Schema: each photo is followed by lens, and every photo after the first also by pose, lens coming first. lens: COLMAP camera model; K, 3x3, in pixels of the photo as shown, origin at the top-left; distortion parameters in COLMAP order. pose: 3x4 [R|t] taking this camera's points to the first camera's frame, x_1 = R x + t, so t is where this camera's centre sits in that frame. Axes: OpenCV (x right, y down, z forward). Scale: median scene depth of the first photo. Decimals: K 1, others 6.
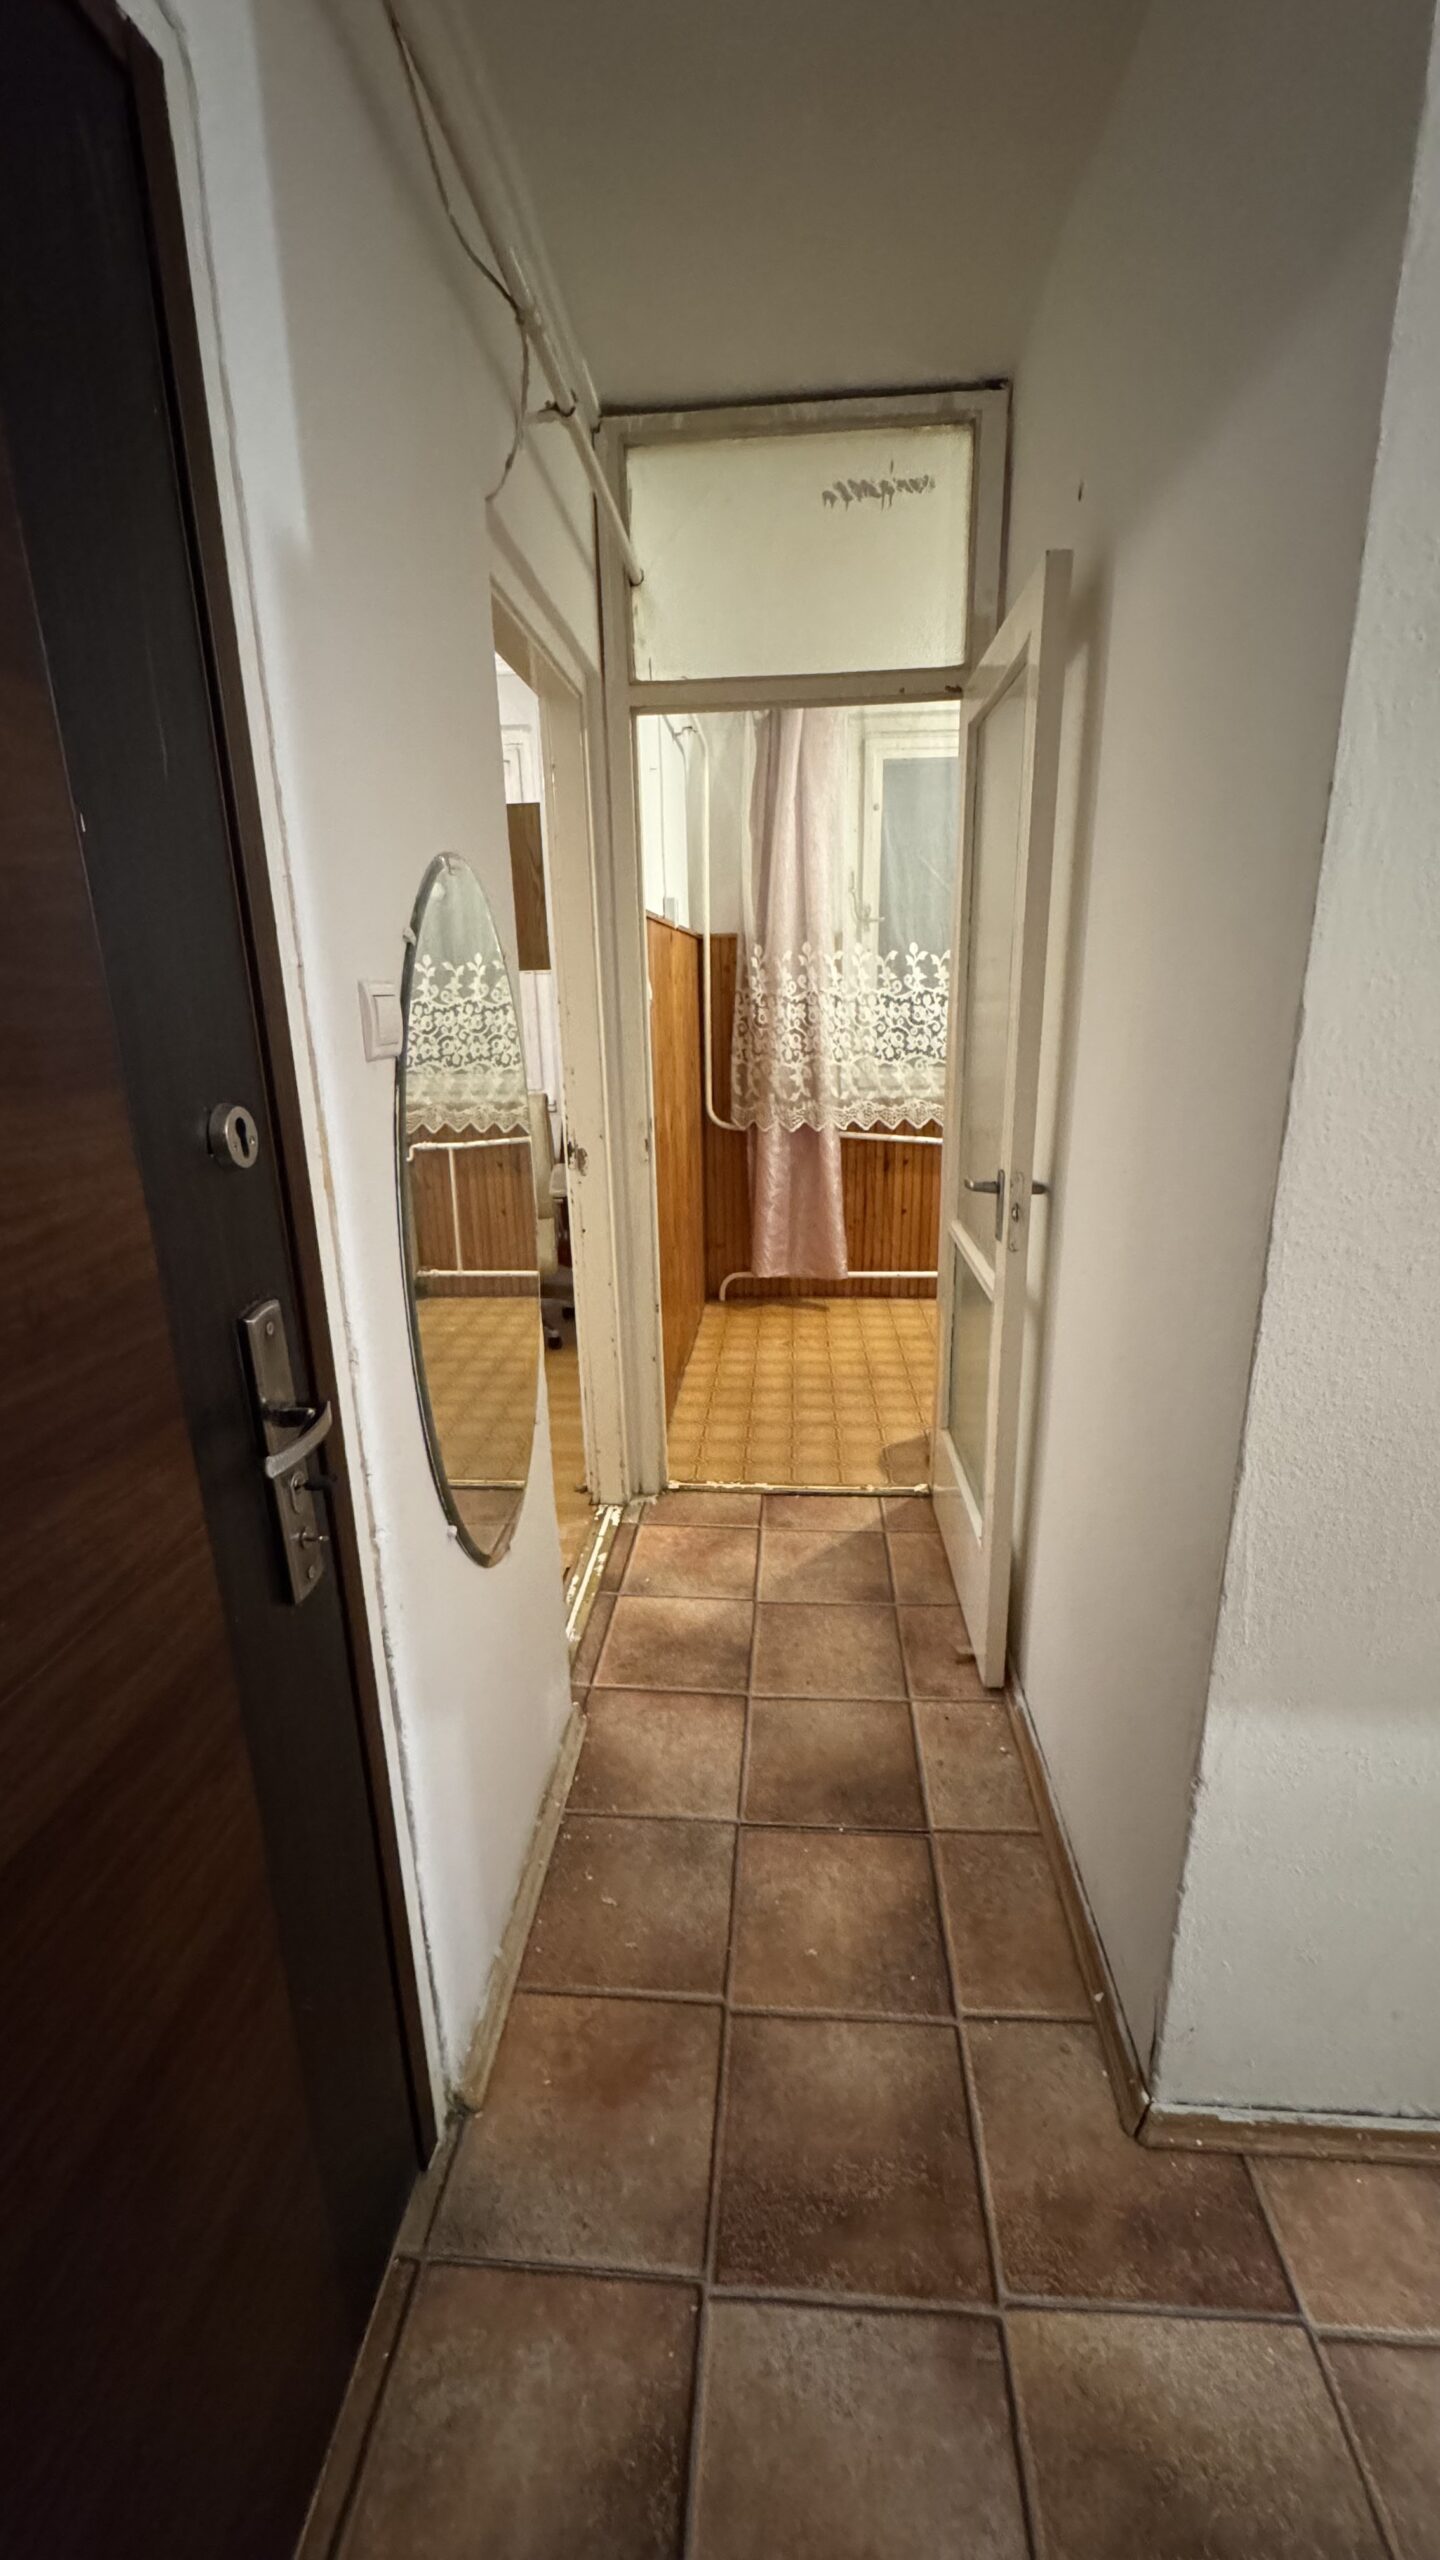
lens RADIAL K [[1028.2, 0, 710.2], [0, 1028.2, 1289.4], [0, 0, 1]] dist [-0.000153, -0.000107]
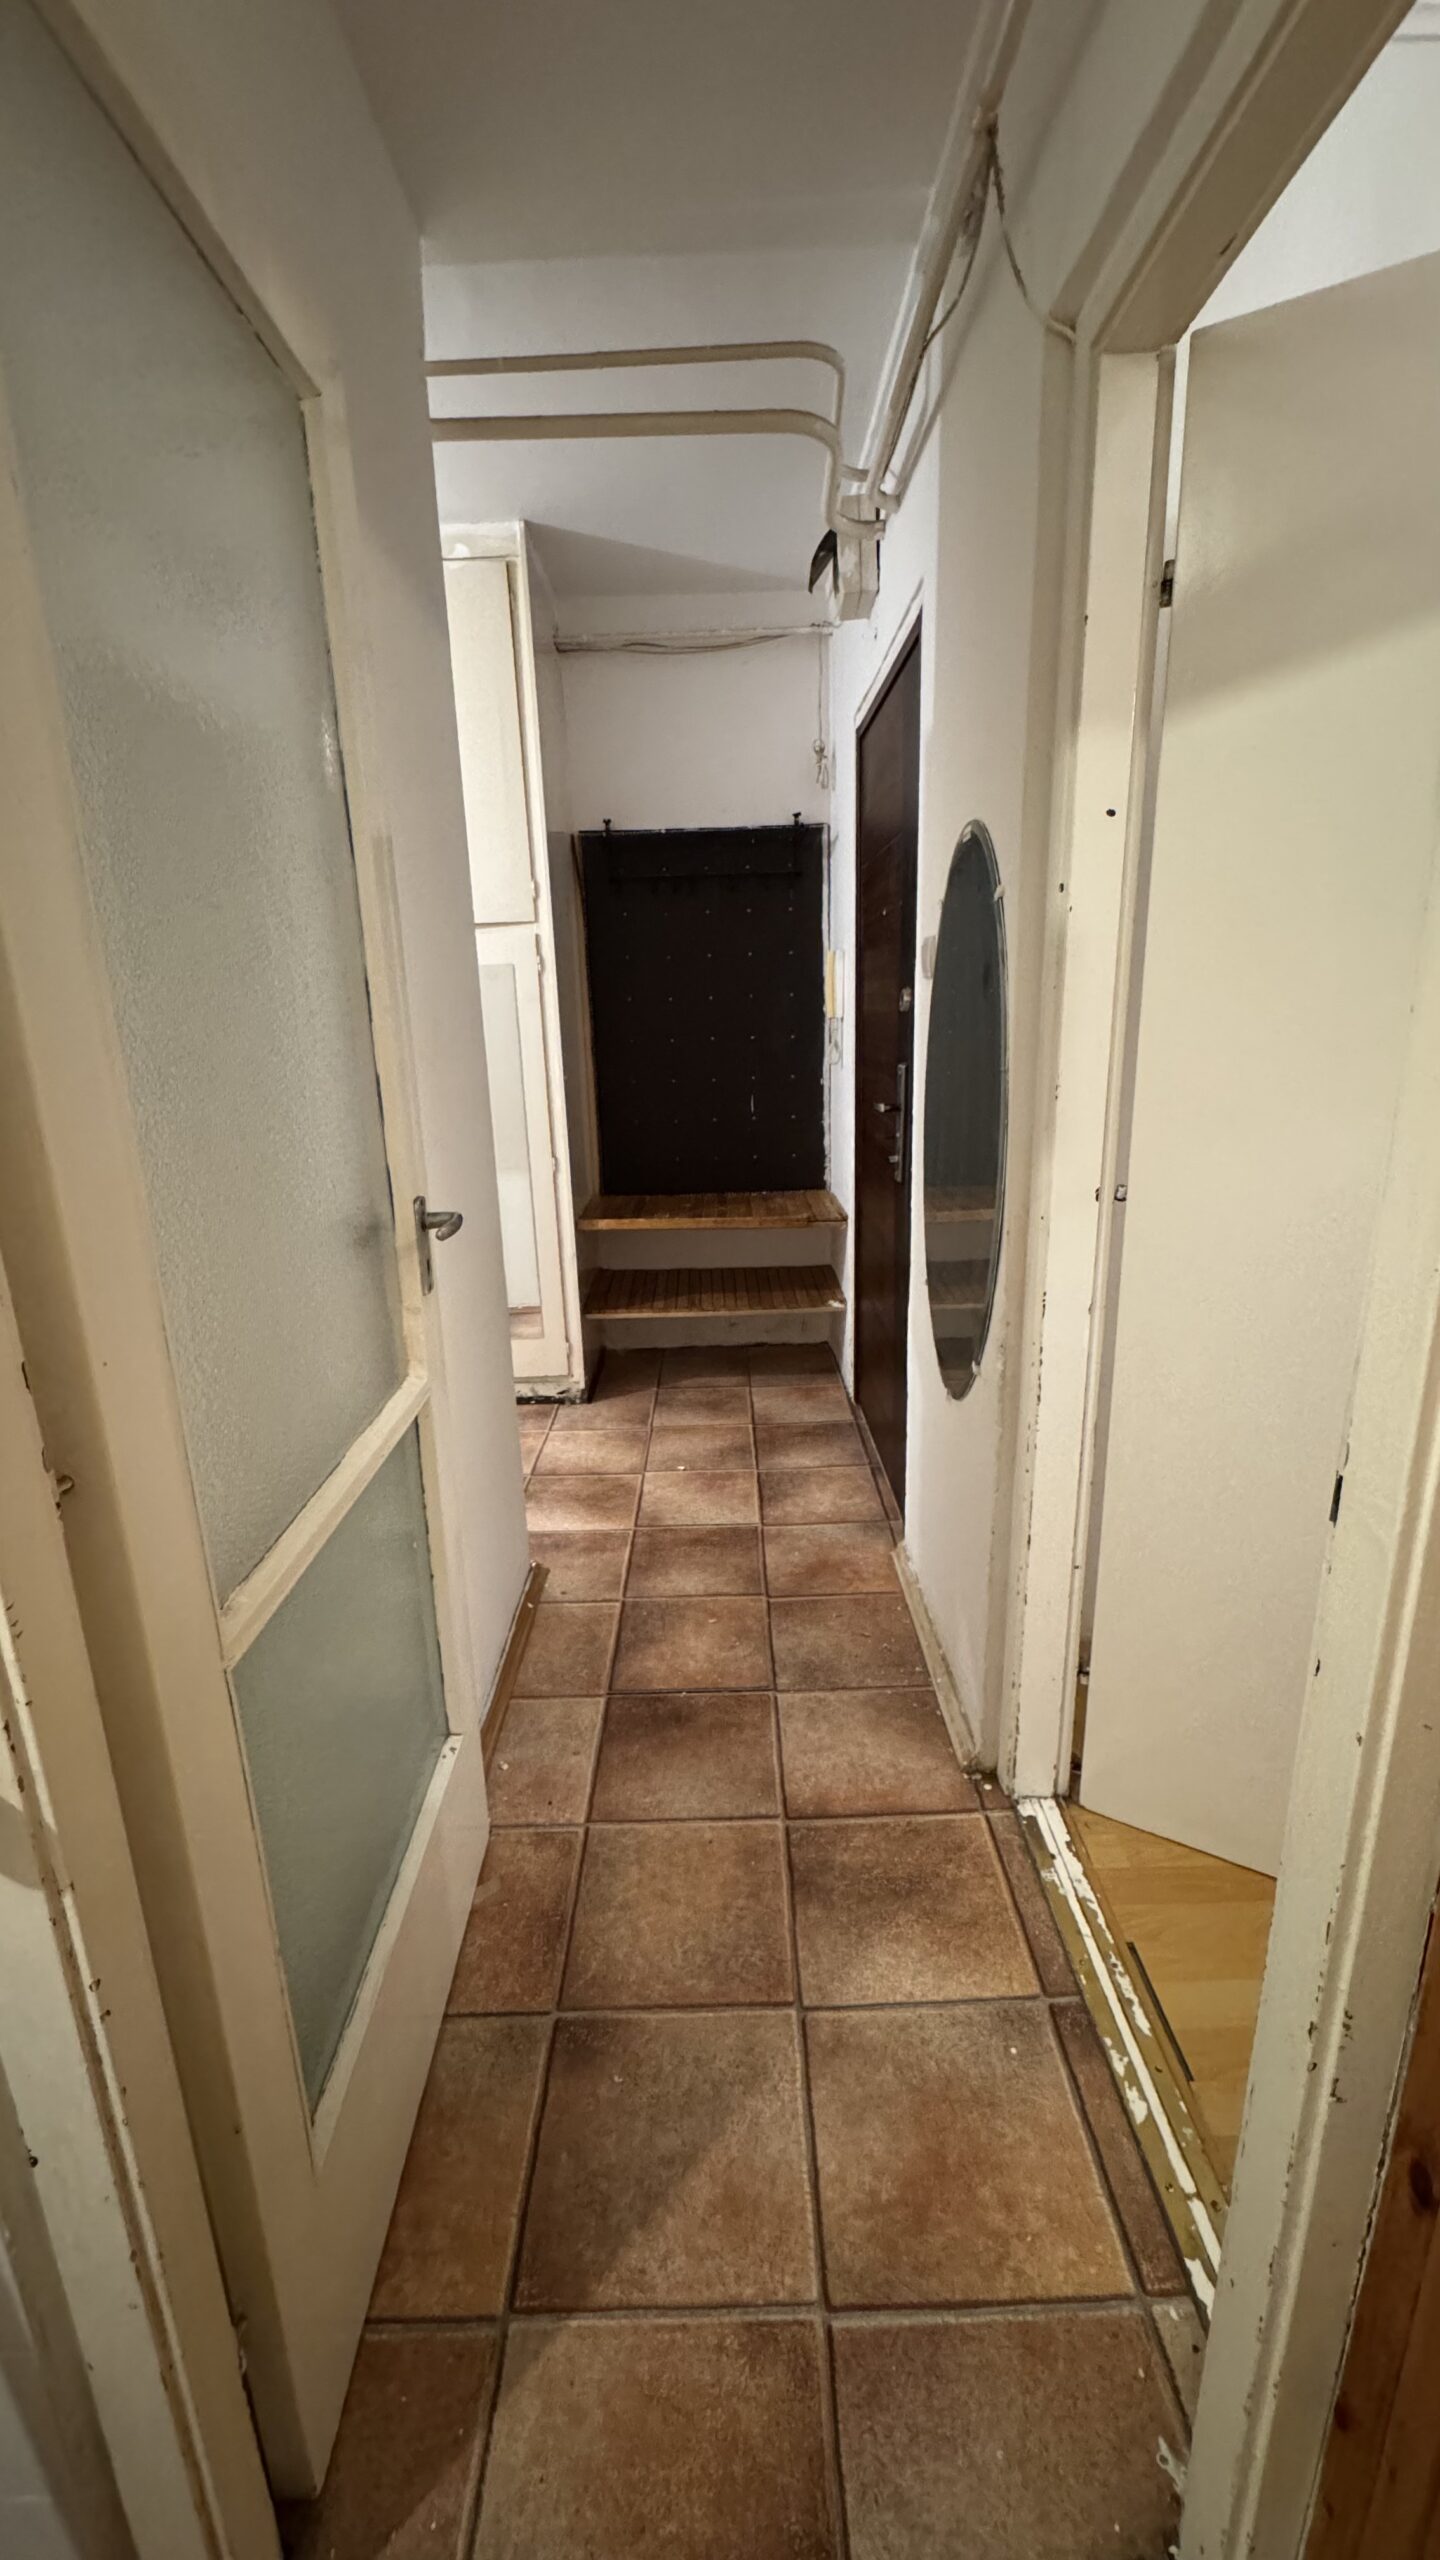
lens RADIAL K [[1028.2, 0, 711.3], [0, 1028.2, 1284.6], [0, 0, 1]] dist [-0.000153, -0.000107]
pose [[-0.996326, 0.056206, -0.064615, 0.121115], [0.013425, 0.847669, 0.530356, -0.382236], [0.084581, 0.527540, -0.845309, 1.437401]]
